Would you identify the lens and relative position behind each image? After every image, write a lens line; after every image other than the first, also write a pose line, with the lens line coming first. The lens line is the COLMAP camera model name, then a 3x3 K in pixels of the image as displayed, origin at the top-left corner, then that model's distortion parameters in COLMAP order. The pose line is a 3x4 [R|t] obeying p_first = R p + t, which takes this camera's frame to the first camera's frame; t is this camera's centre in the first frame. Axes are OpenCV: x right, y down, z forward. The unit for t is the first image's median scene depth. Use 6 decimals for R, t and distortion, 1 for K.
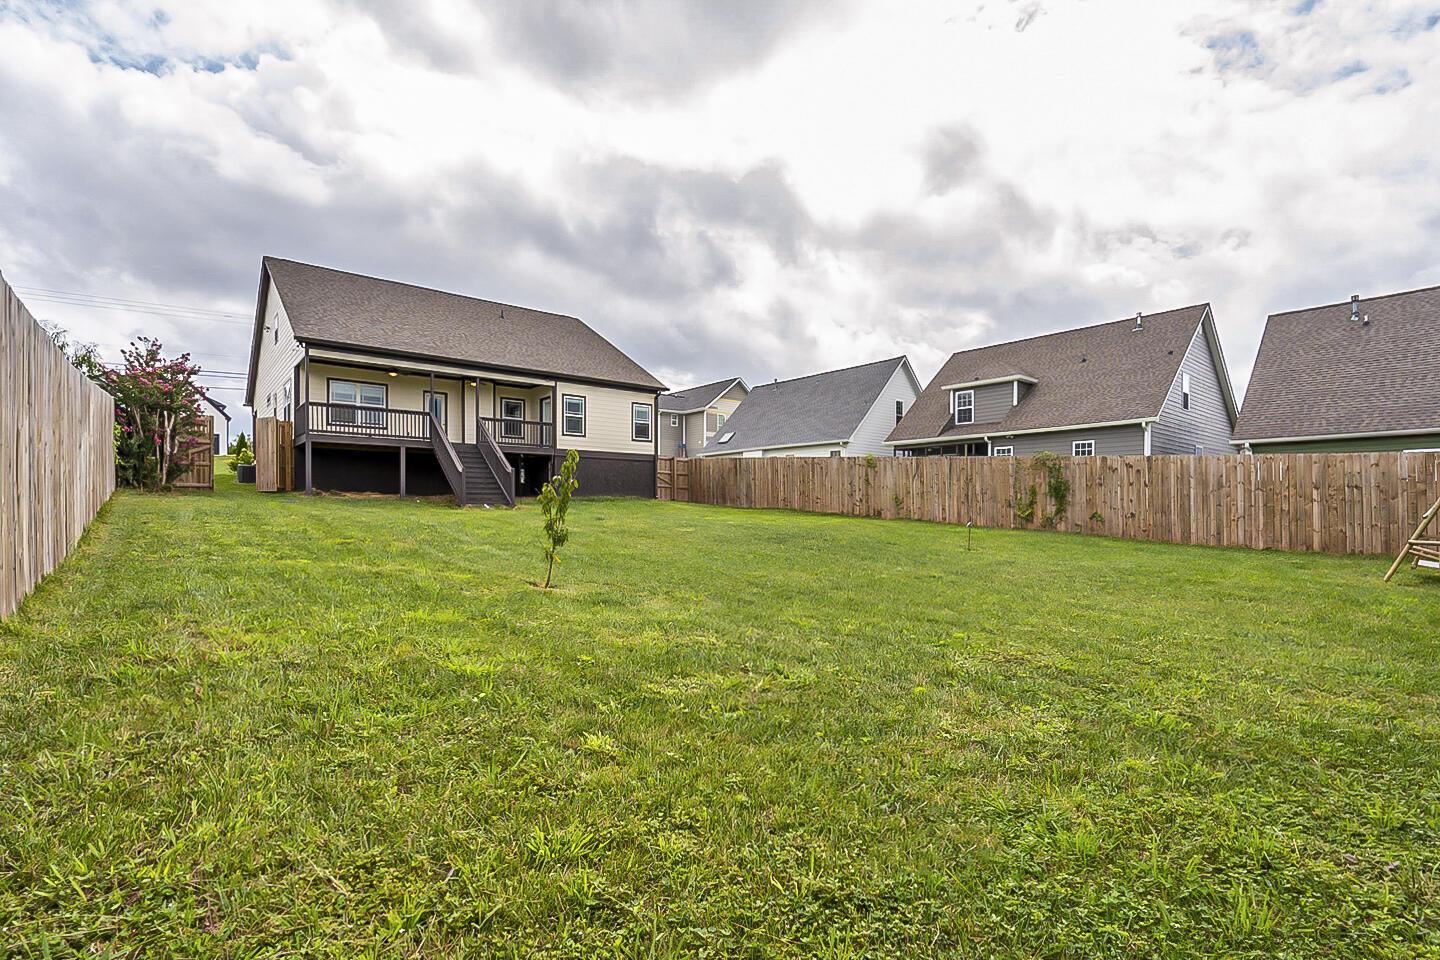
lens RADIAL K [[681.9, 0, 718.8], [0, 681.9, 484.8], [0, 0, 1]] dist [0.000725, 0.000125]
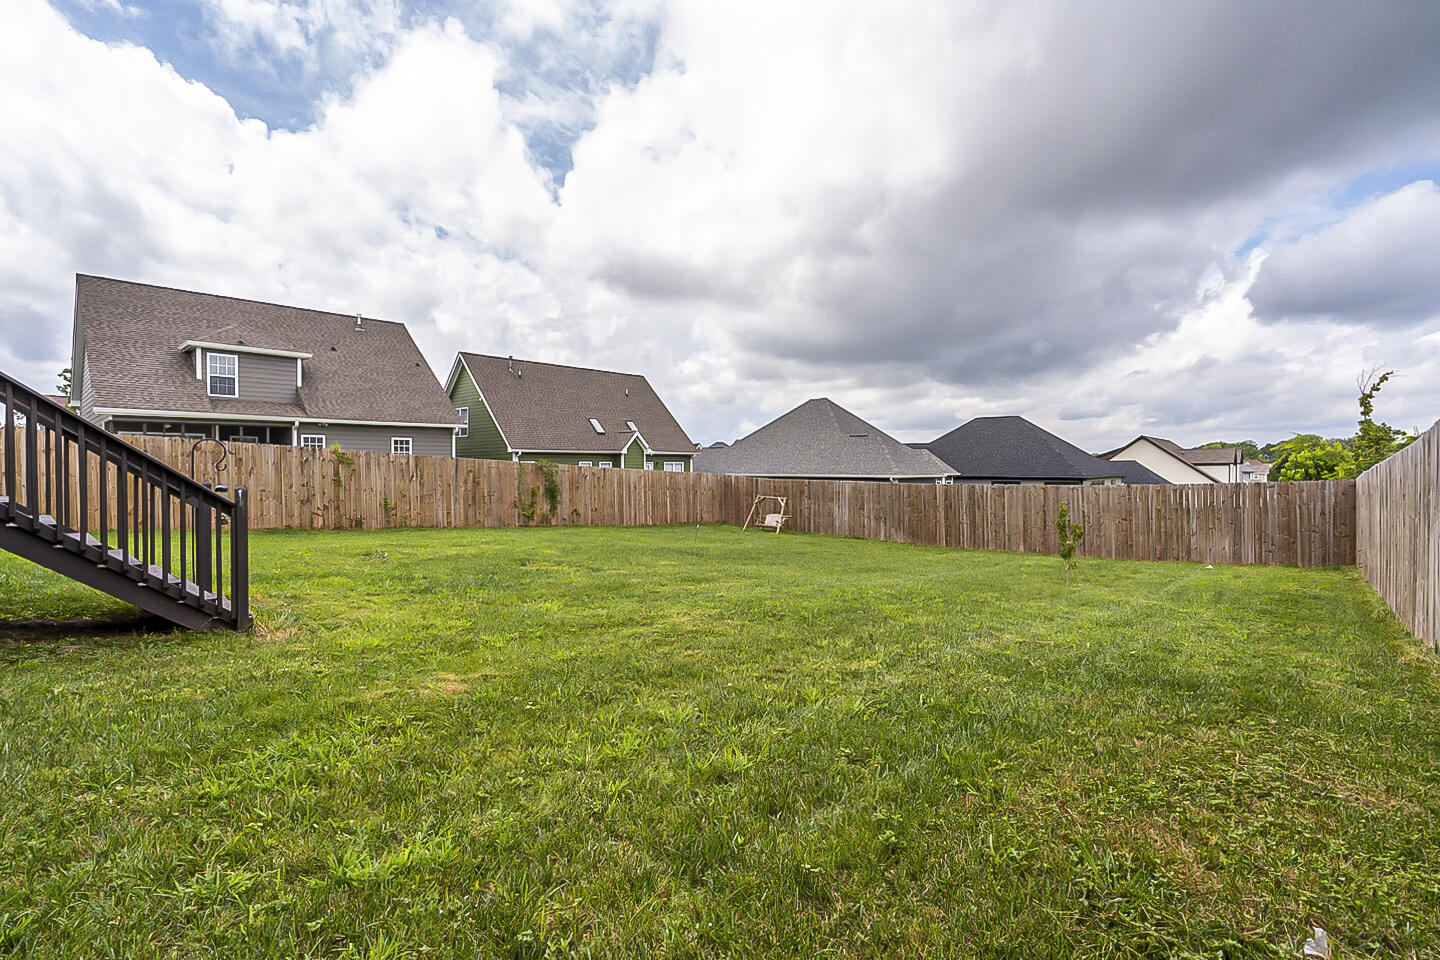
lens RADIAL K [[657.9, 0, 720.0], [0, 657.9, 480.0], [0, 0, 1]] dist [-0.000055, 0.000136]
pose [[-0.155460, -0.021353, 0.987611, -0.565132], [-0.035453, 0.999243, 0.016024, -0.034158], [-0.987206, -0.032523, -0.156099, 0.695670]]
